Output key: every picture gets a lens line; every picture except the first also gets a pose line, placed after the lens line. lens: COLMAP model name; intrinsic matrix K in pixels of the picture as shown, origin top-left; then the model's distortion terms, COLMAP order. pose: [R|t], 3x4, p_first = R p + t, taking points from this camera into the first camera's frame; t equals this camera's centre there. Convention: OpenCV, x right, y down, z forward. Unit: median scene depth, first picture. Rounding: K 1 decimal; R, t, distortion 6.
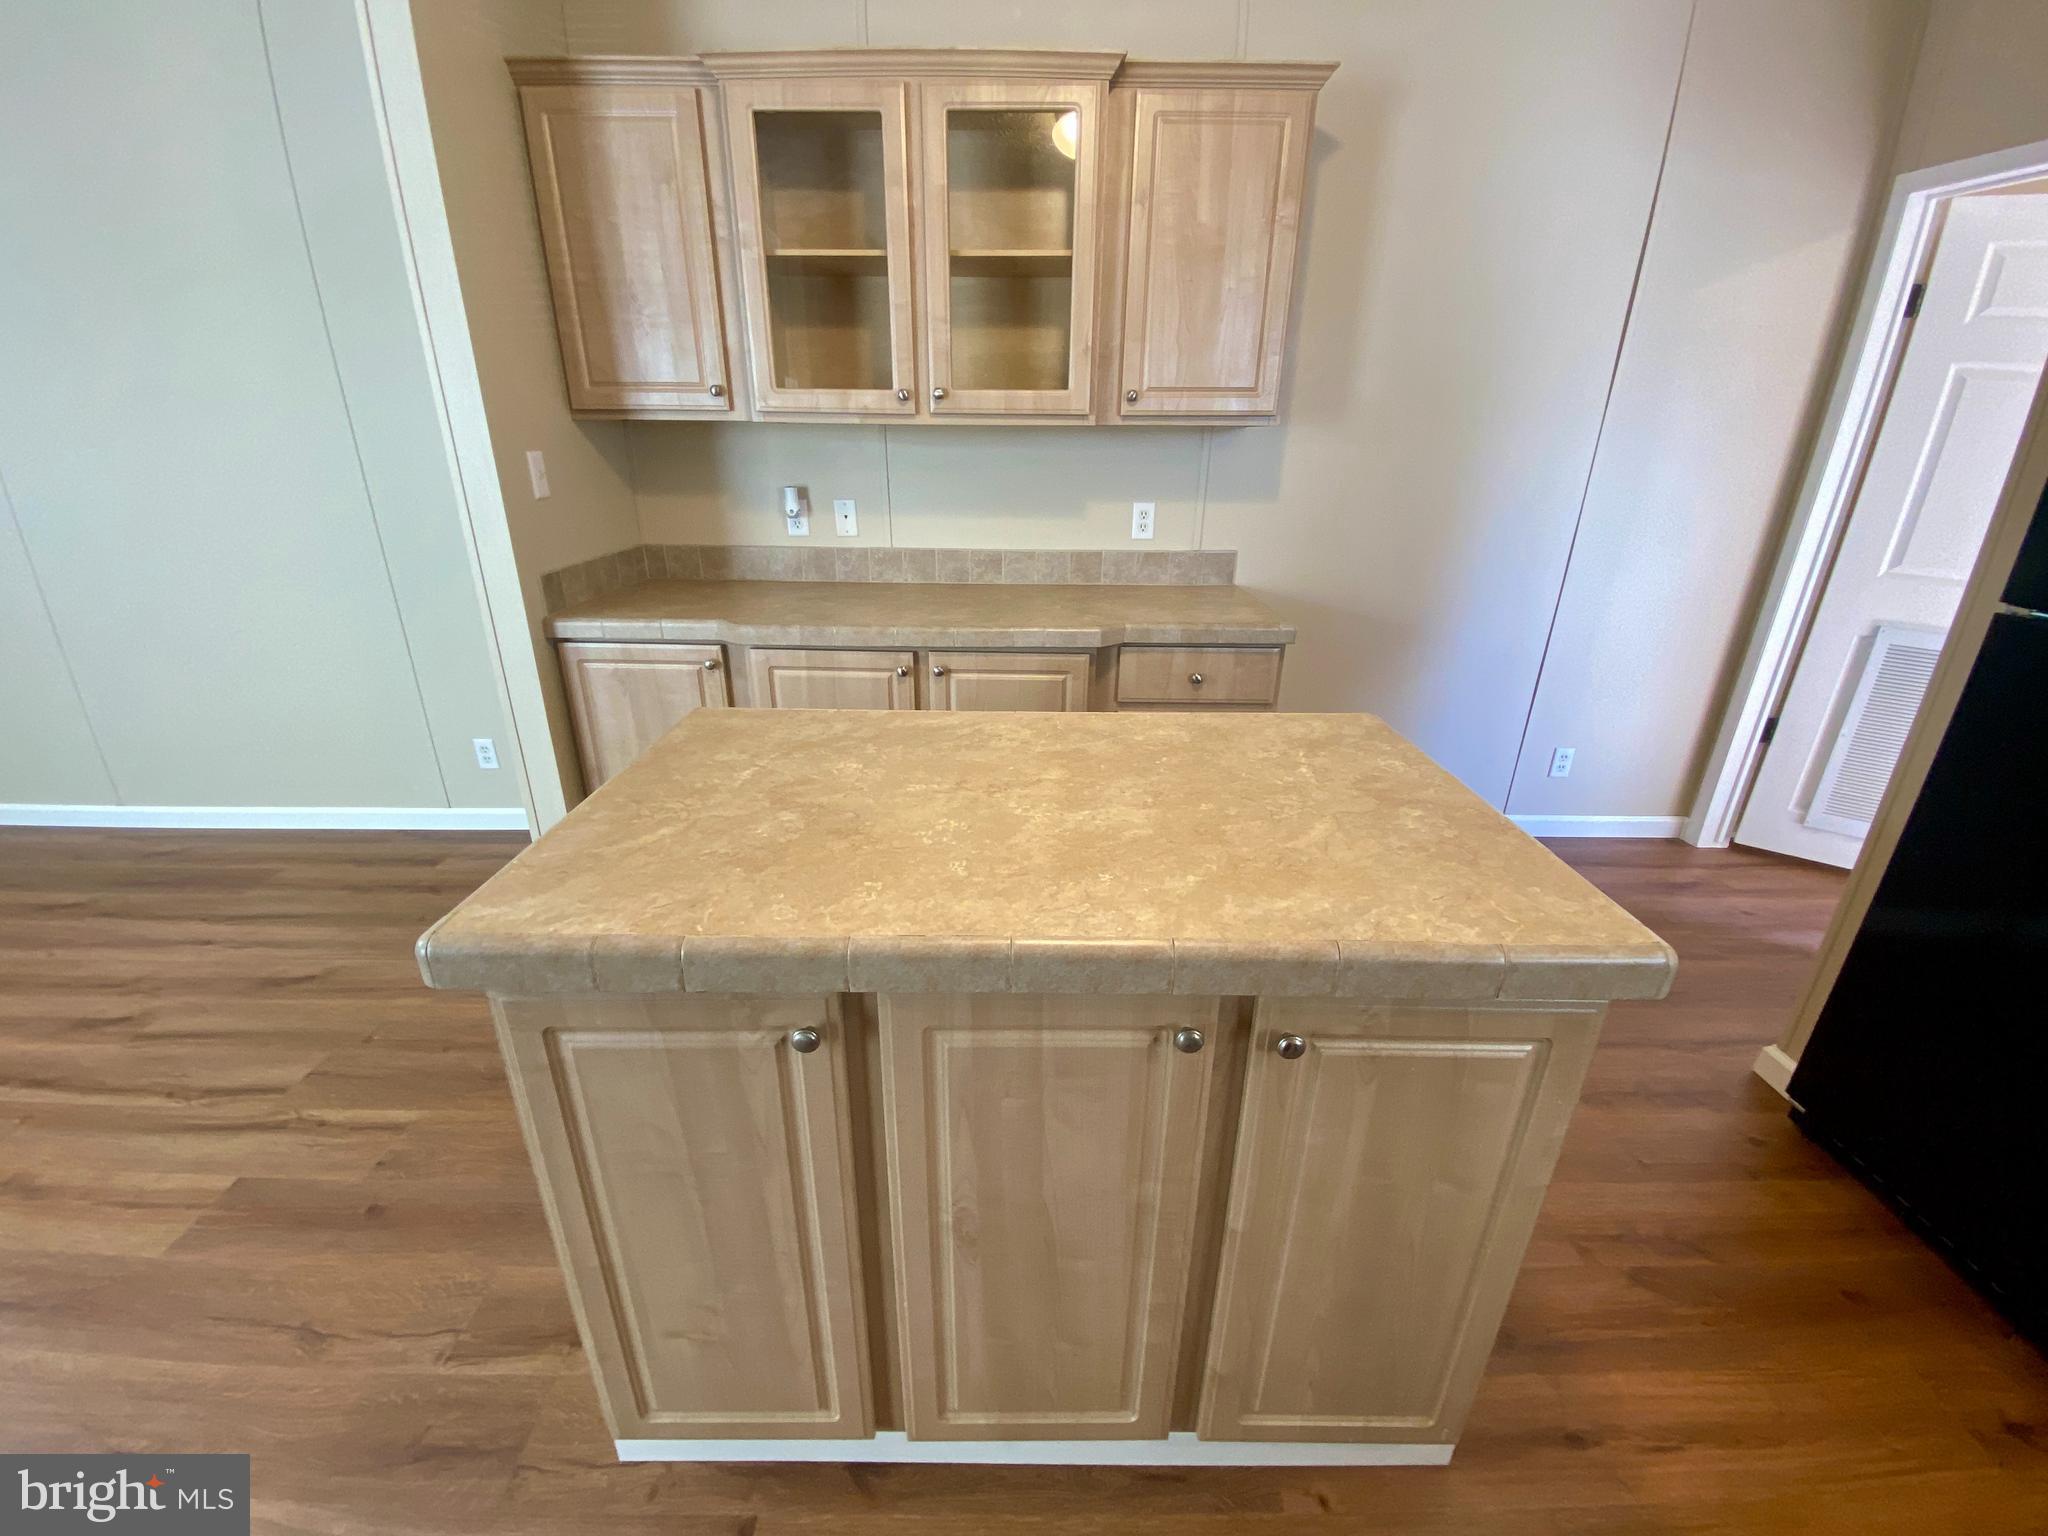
lens RADIAL K [[824.6, 0, 1029.7], [0, 824.6, 776.3], [0, 0, 1]] dist [0.007012, -0.013829]
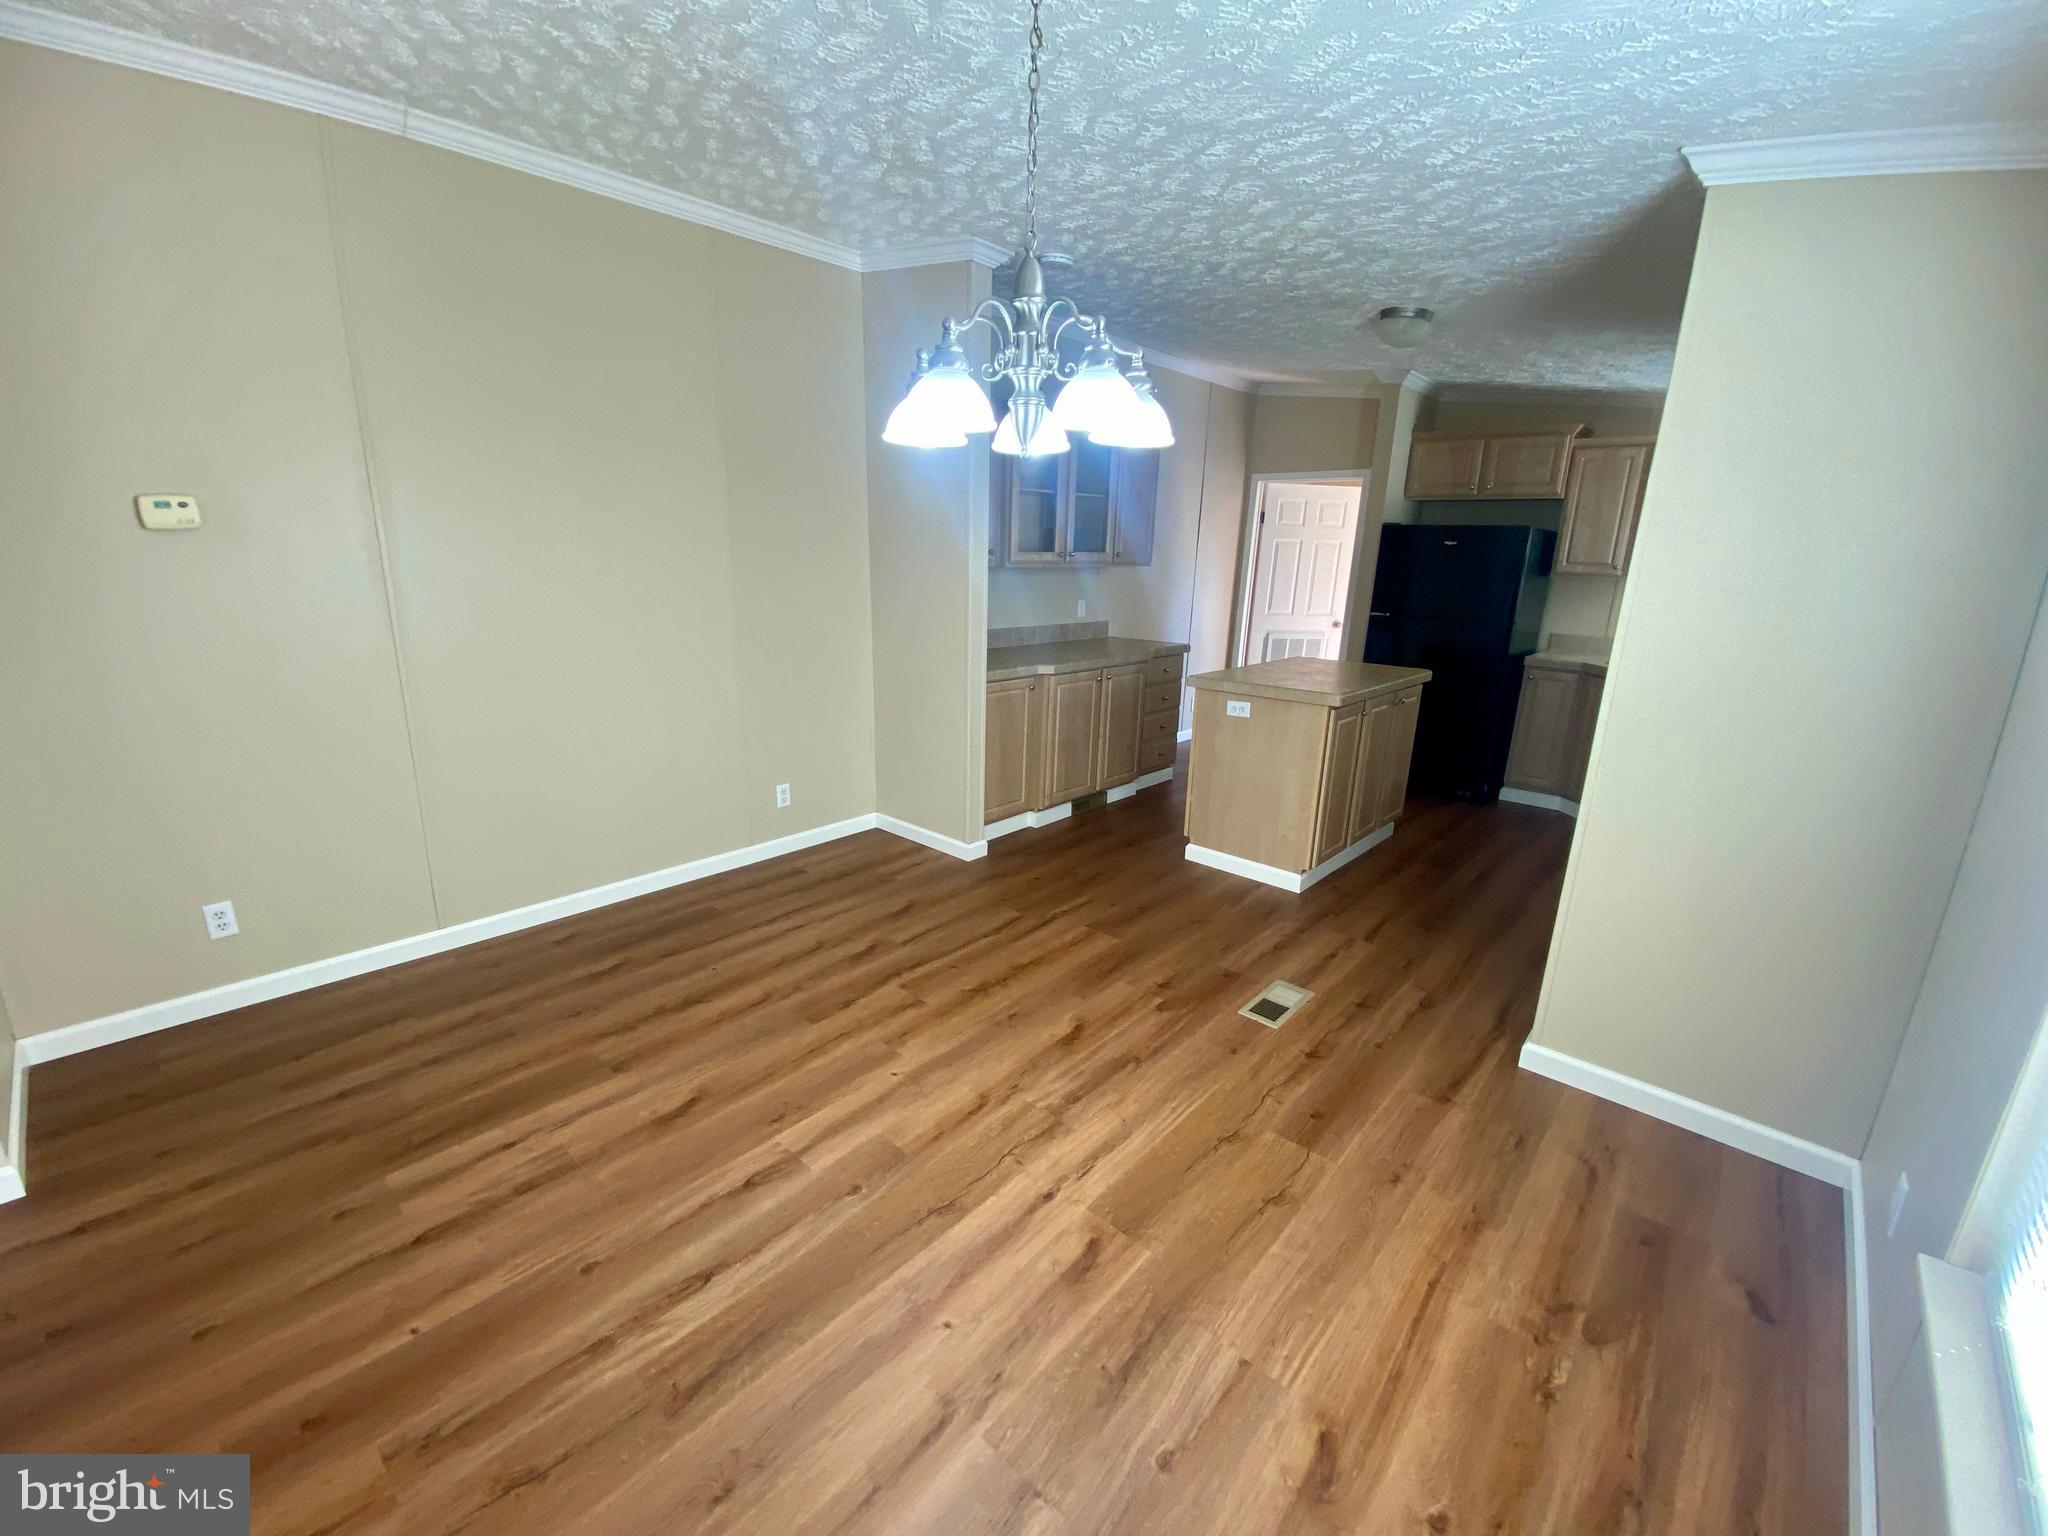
lens RADIAL K [[824.6, 0, 1024.4], [0, 824.6, 773.3], [0, 0, 1]] dist [0.007012, -0.013829]
pose [[0.667532, -0.184762, 0.721294, -1.781809], [0.244080, 0.969495, 0.022452, 0.014298], [-0.703439, 0.161066, 0.692265, -0.304236]]
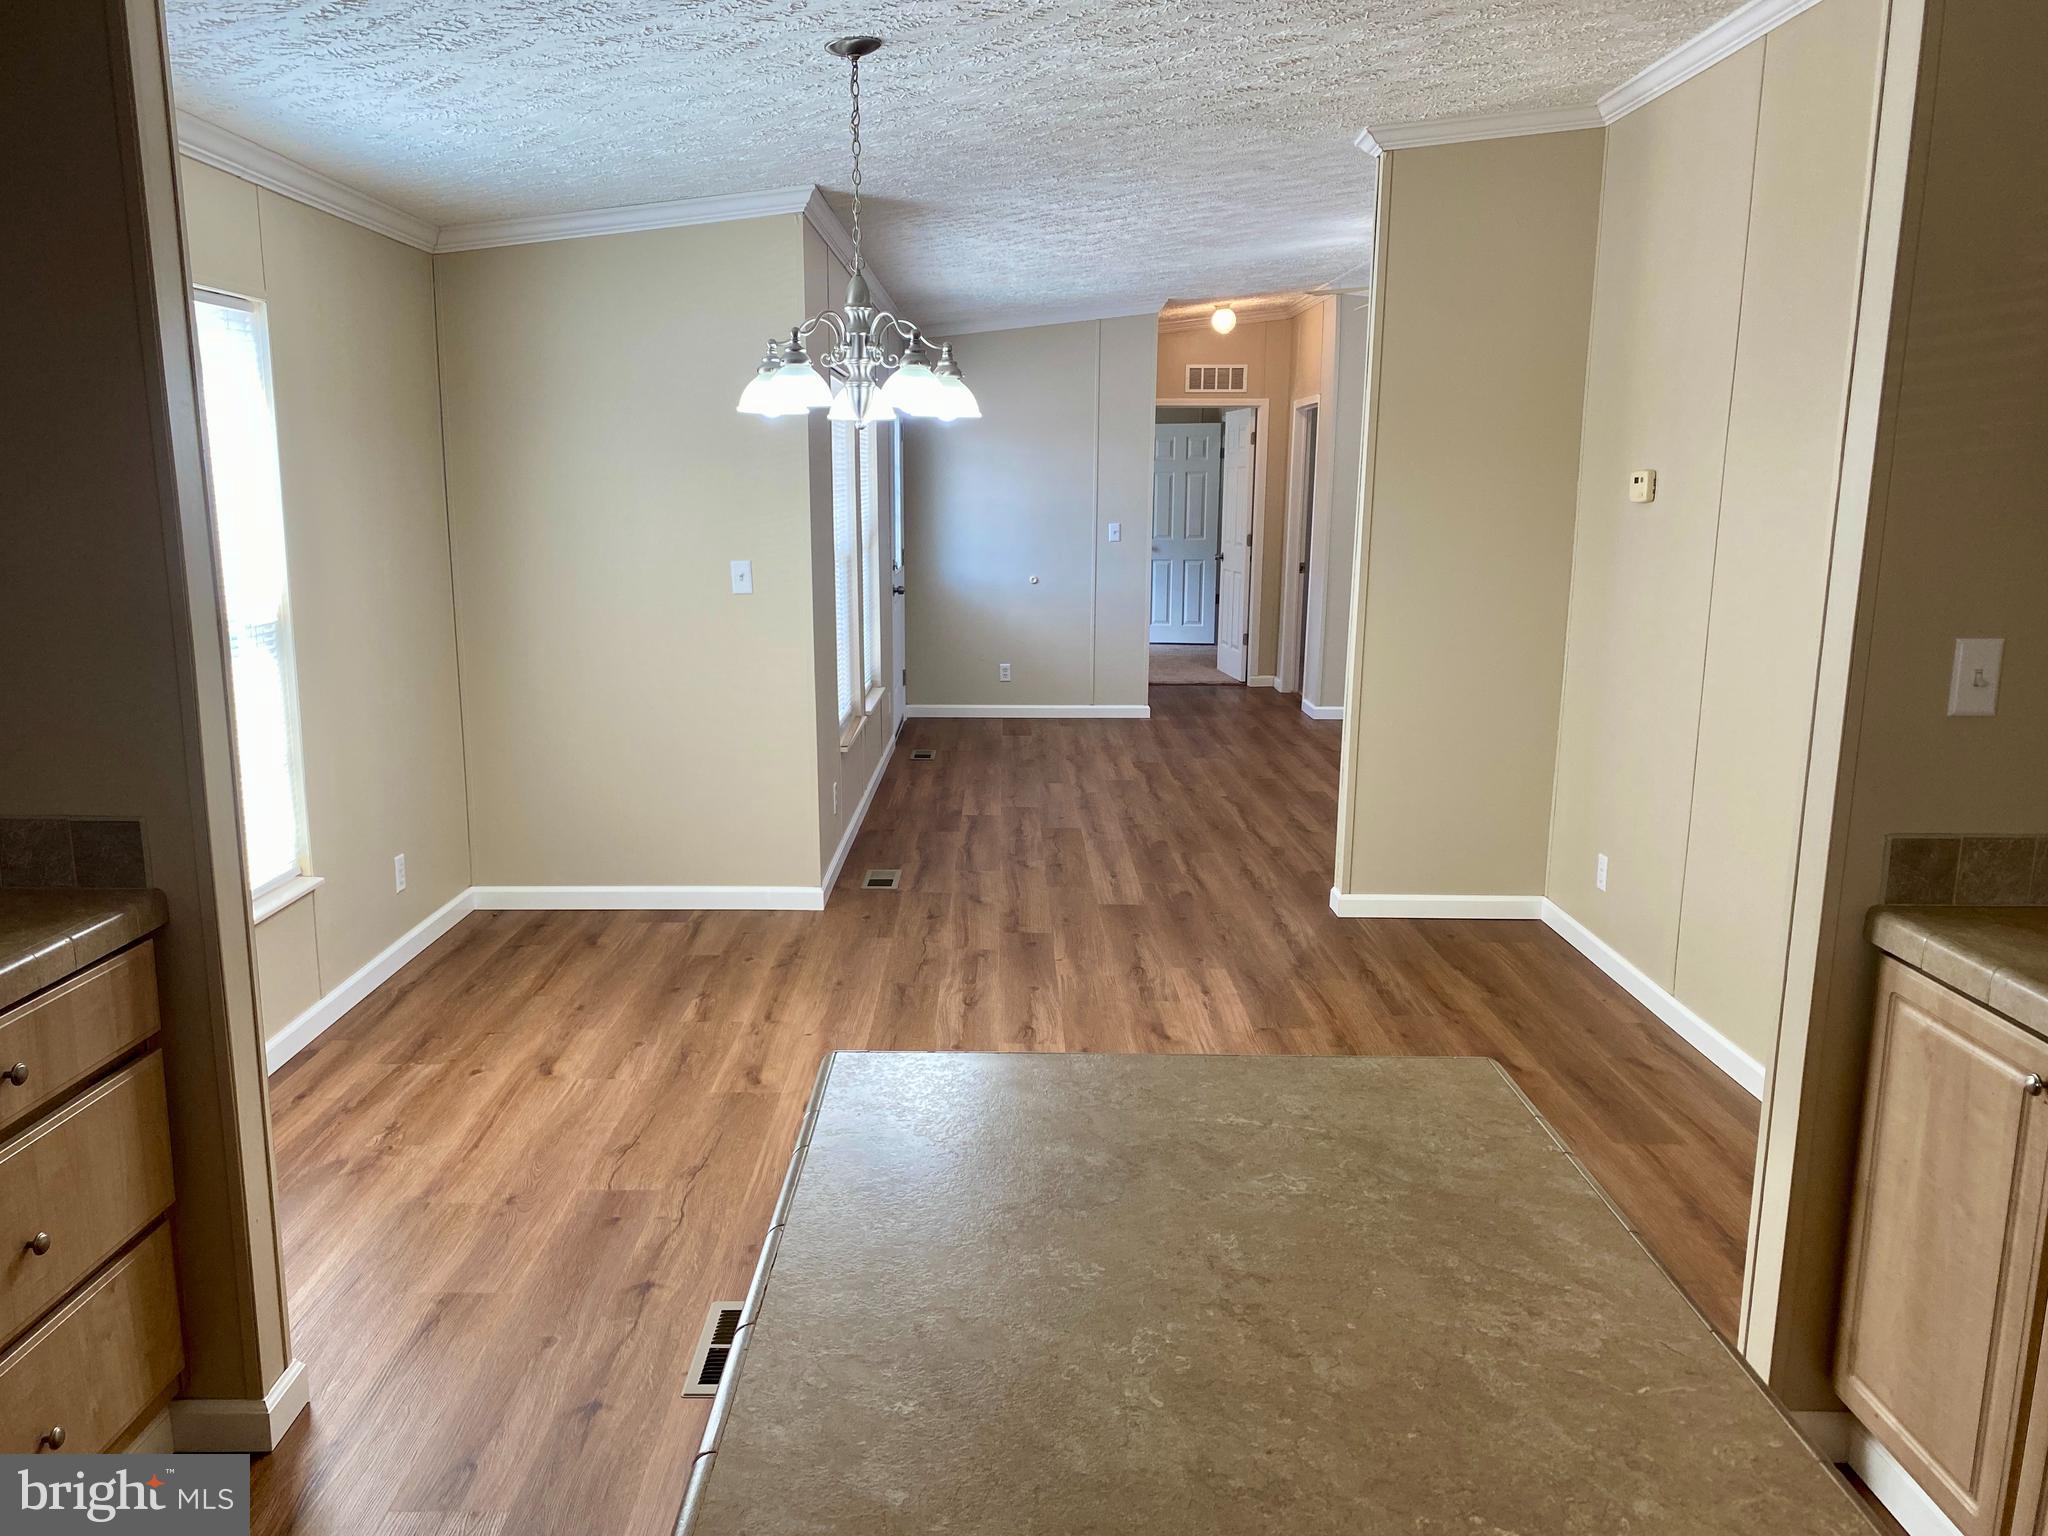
lens RADIAL K [[1540.1, 0, 1013.3], [0, 1540.1, 770.4], [0, 0, 1]] dist [0.013047, -0.019173]
pose [[0.007854, 0.175740, -0.984405, 0.445113], [-0.362404, 0.918011, 0.160996, -0.224507], [0.931988, 0.355488, 0.070898, 0.305047]]
